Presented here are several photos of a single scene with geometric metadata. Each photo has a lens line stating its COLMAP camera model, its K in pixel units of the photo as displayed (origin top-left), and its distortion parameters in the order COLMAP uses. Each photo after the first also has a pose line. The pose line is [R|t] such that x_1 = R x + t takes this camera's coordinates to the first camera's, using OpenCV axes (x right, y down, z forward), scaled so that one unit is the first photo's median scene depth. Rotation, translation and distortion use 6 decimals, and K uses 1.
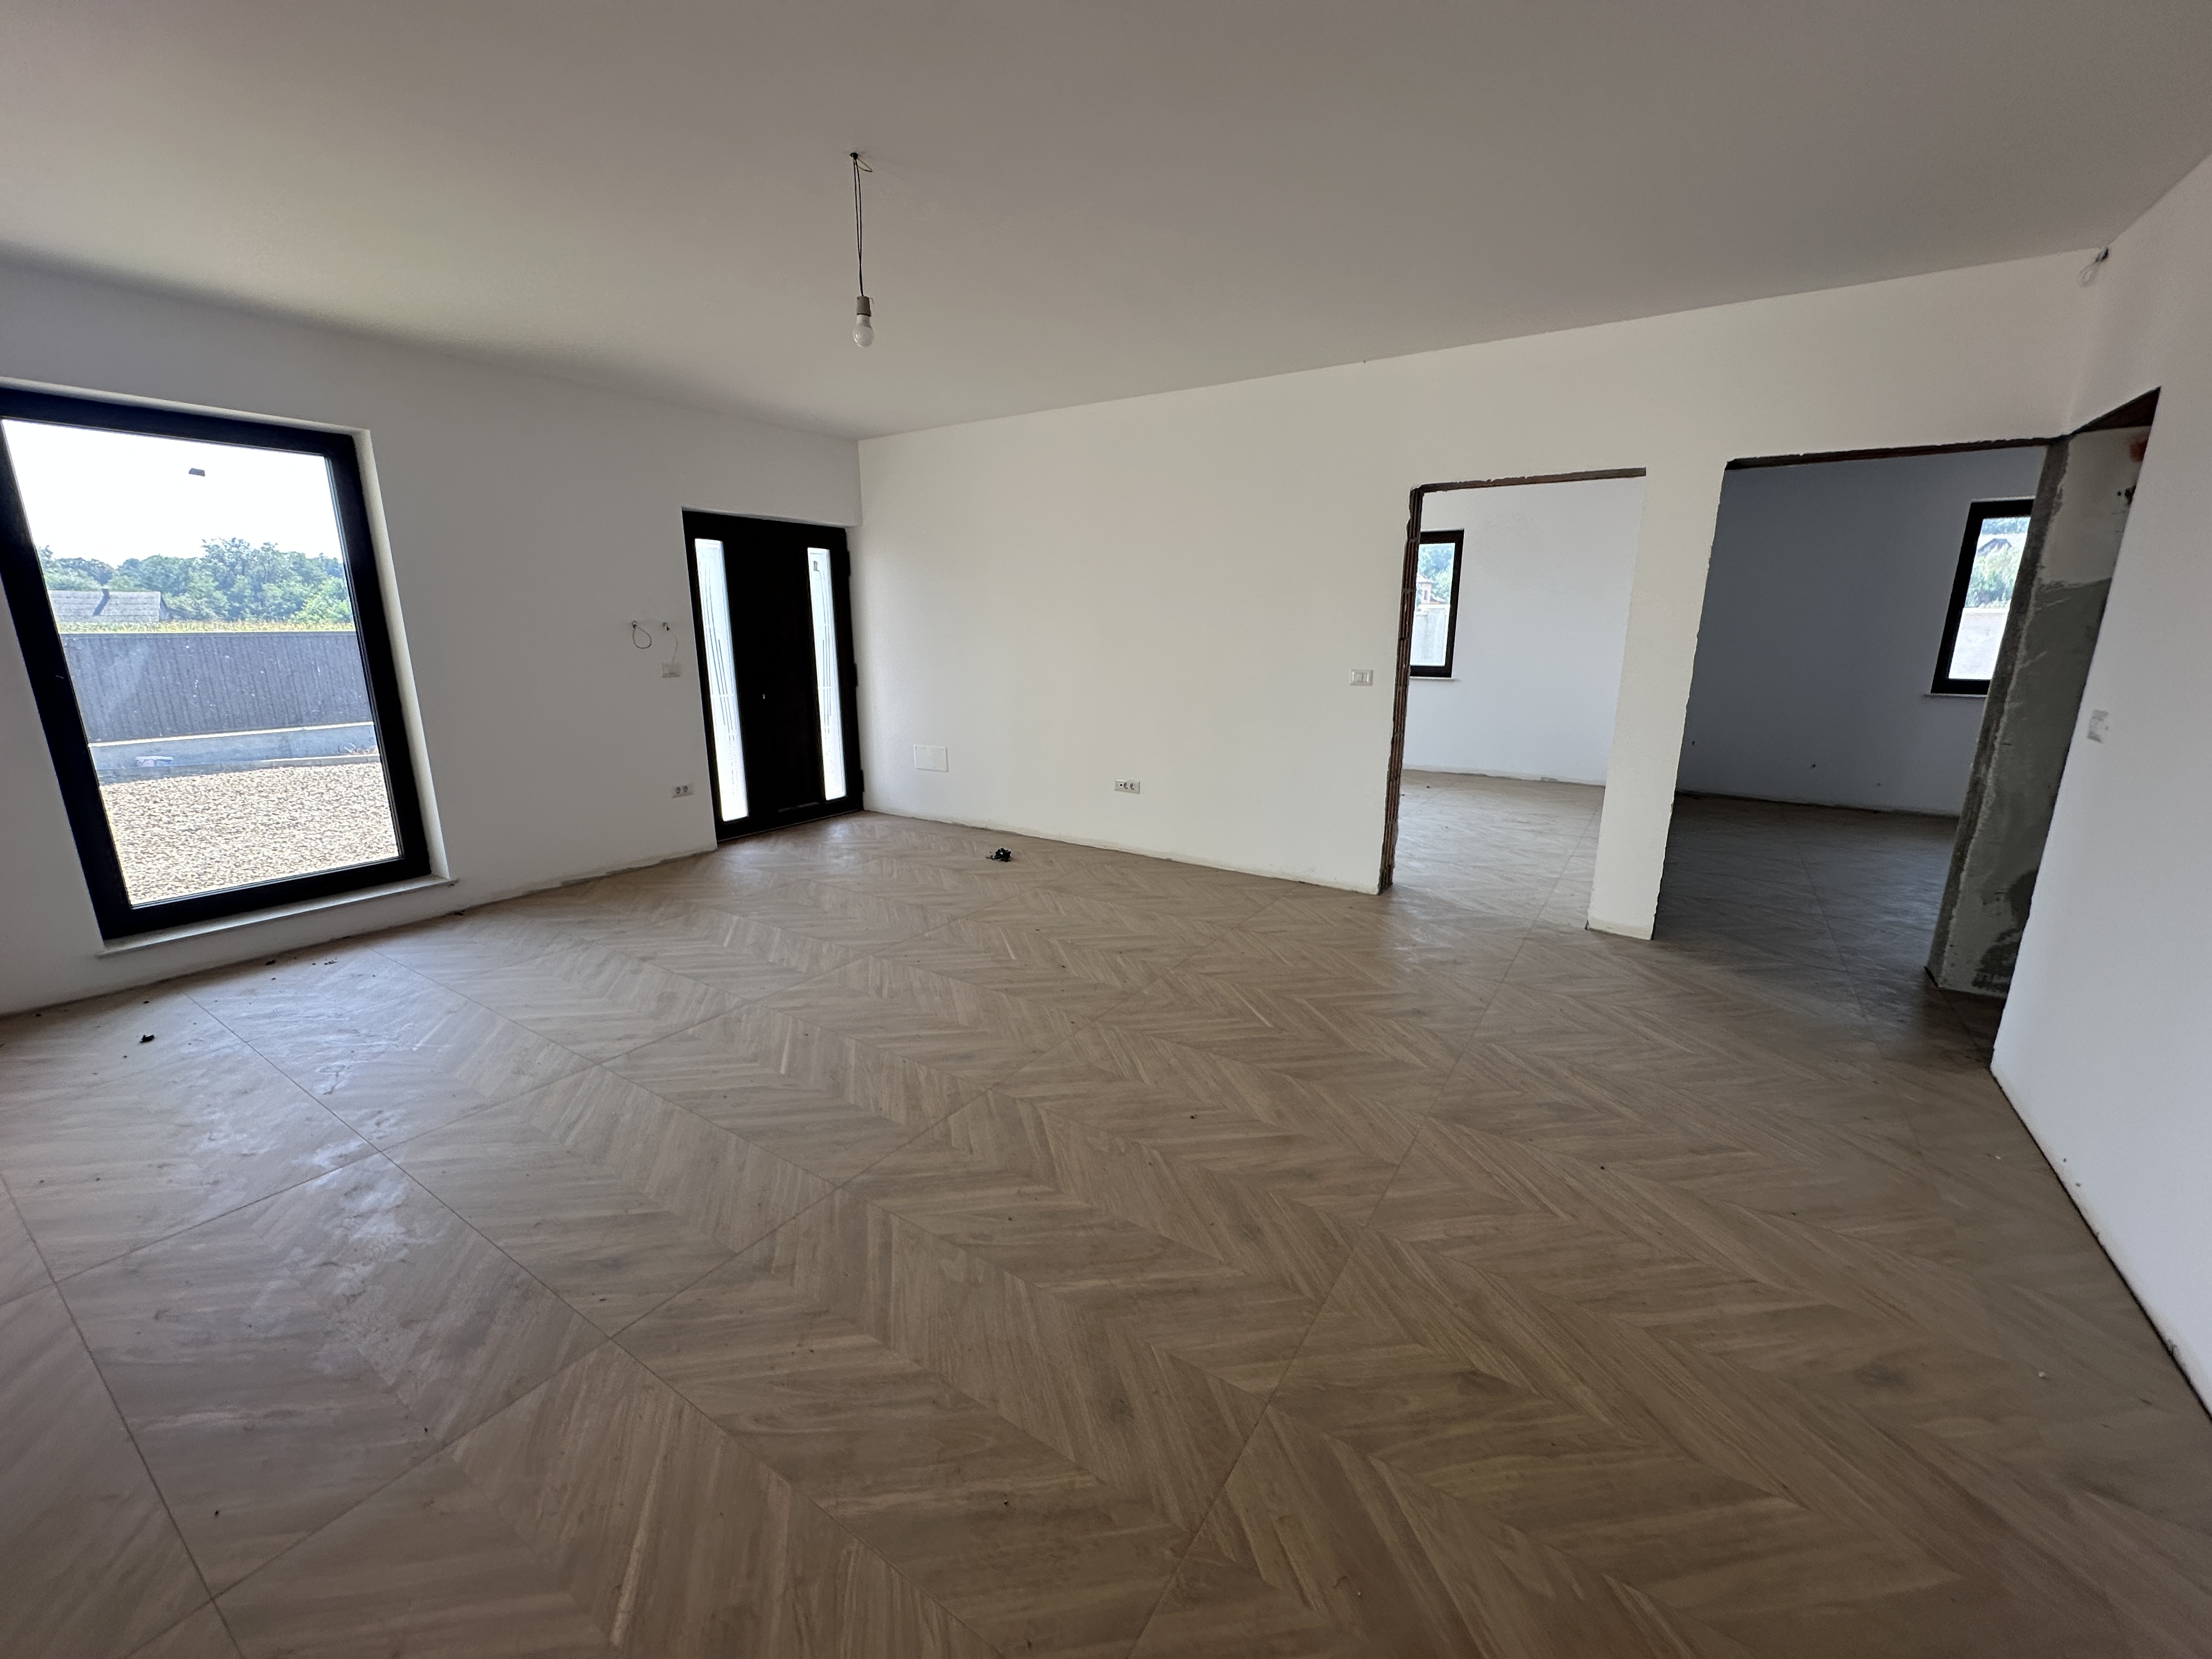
lens RADIAL K [[886.2, 0, 1104.9], [0, 886.2, 824.2], [0, 0, 1]] dist [-0.000622, -0.000250]
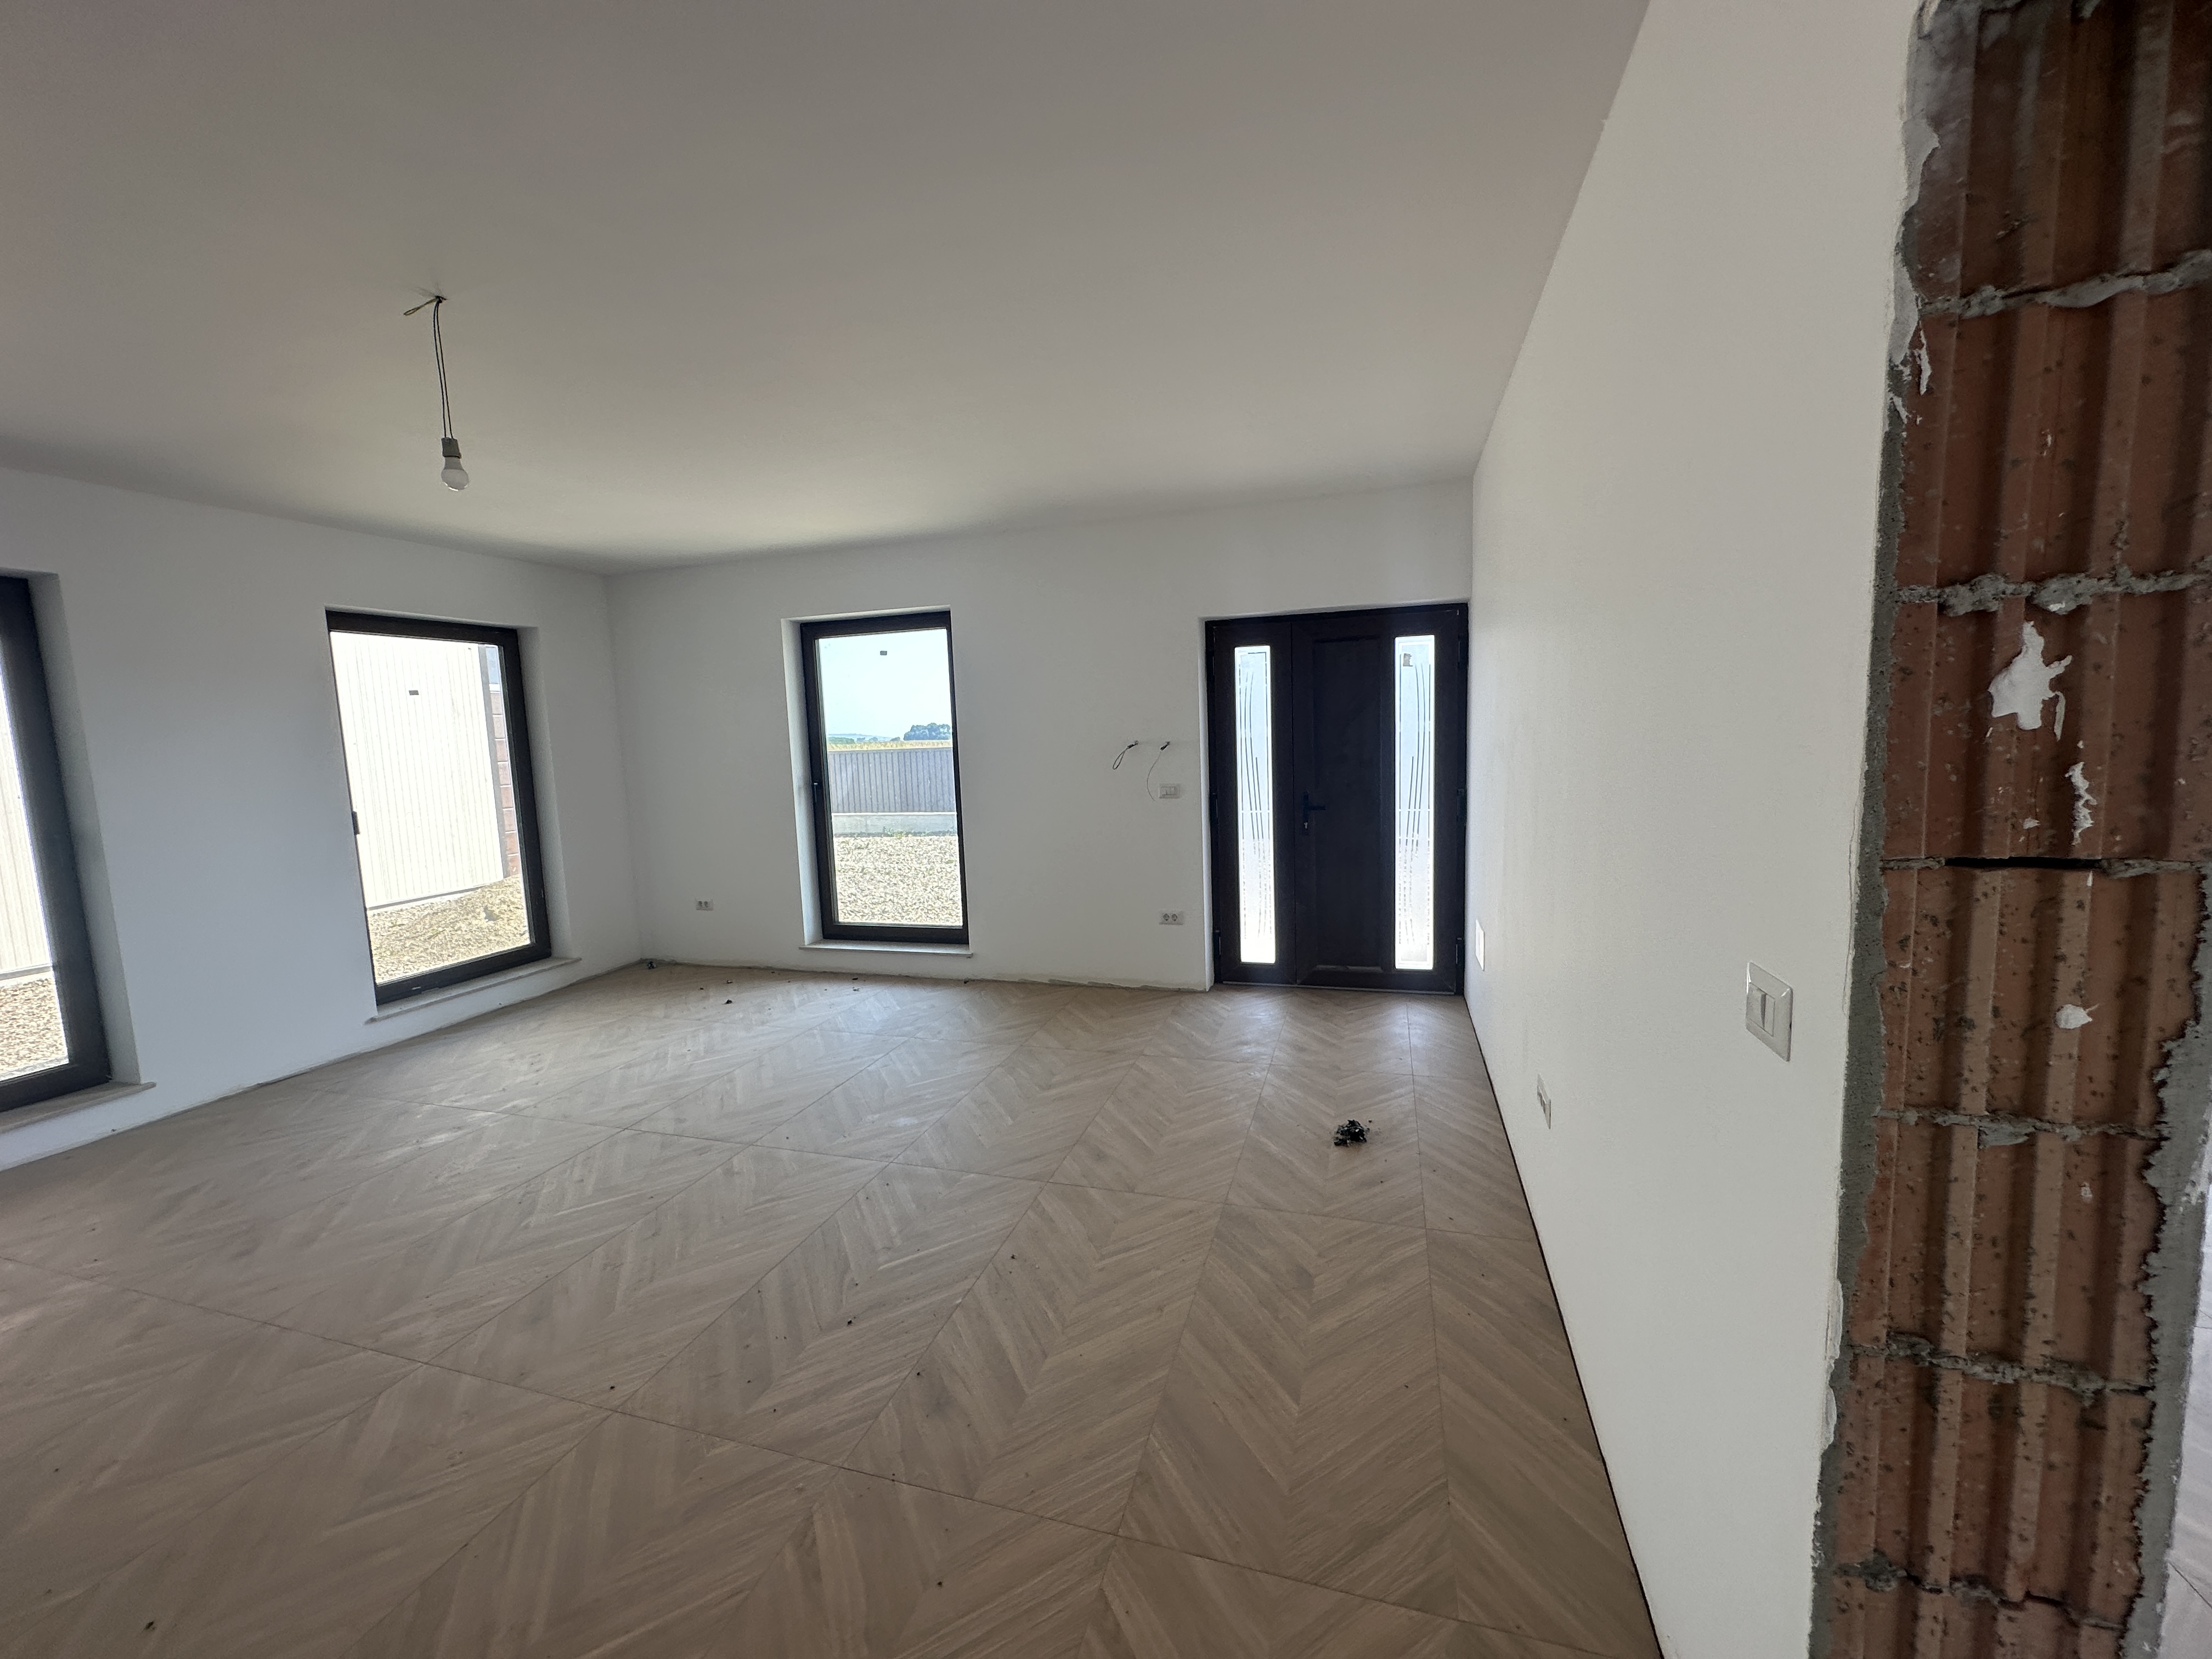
lens RADIAL K [[886.2, 0, 1105.4], [0, 886.2, 834.2], [0, 0, 1]] dist [-0.000622, -0.000250]
pose [[0.278397, 0.102331, -0.954999, 0.485654], [-0.183304, 0.981693, 0.051756, -0.204922], [0.942812, 0.160646, 0.292058, 0.834510]]
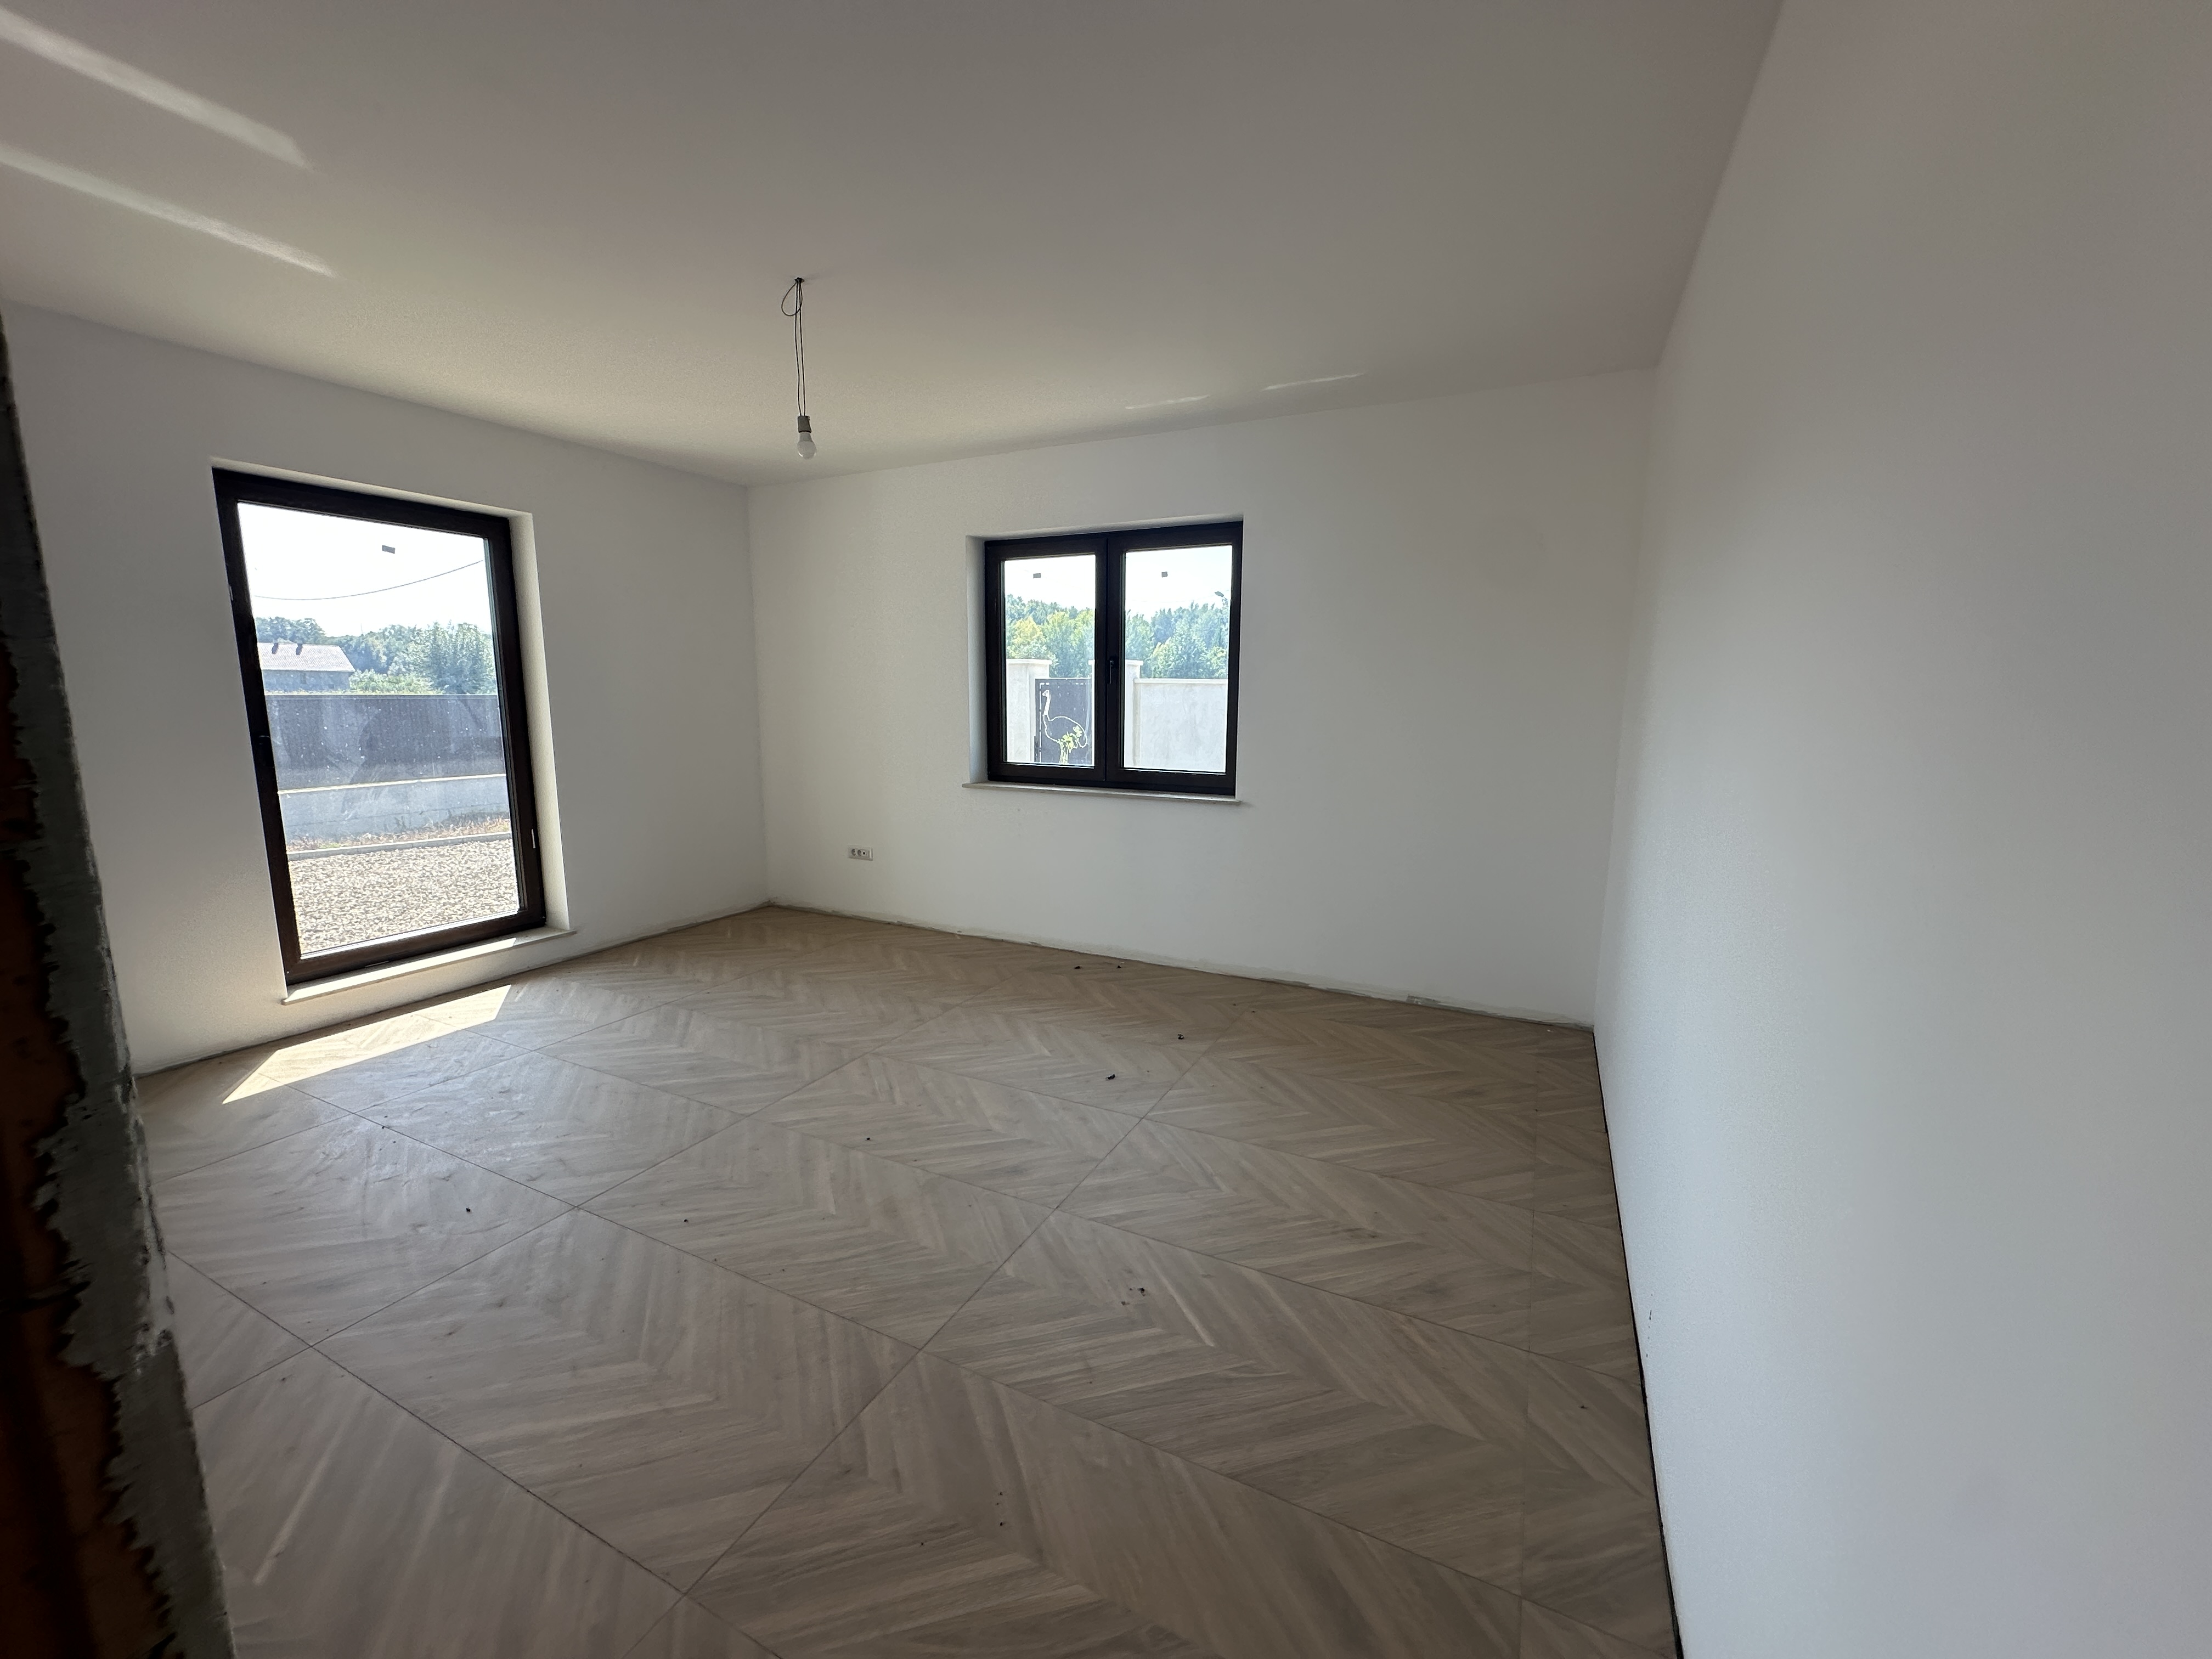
lens RADIAL K [[886.2, 0, 1102.7], [0, 886.2, 828.9], [0, 0, 1]] dist [-0.000622, -0.000250]
pose [[0.991934, -0.011847, 0.126200, 0.524922], [0.020528, 0.997494, -0.067709, -0.277256], [-0.125081, 0.069754, 0.989691, 1.409974]]
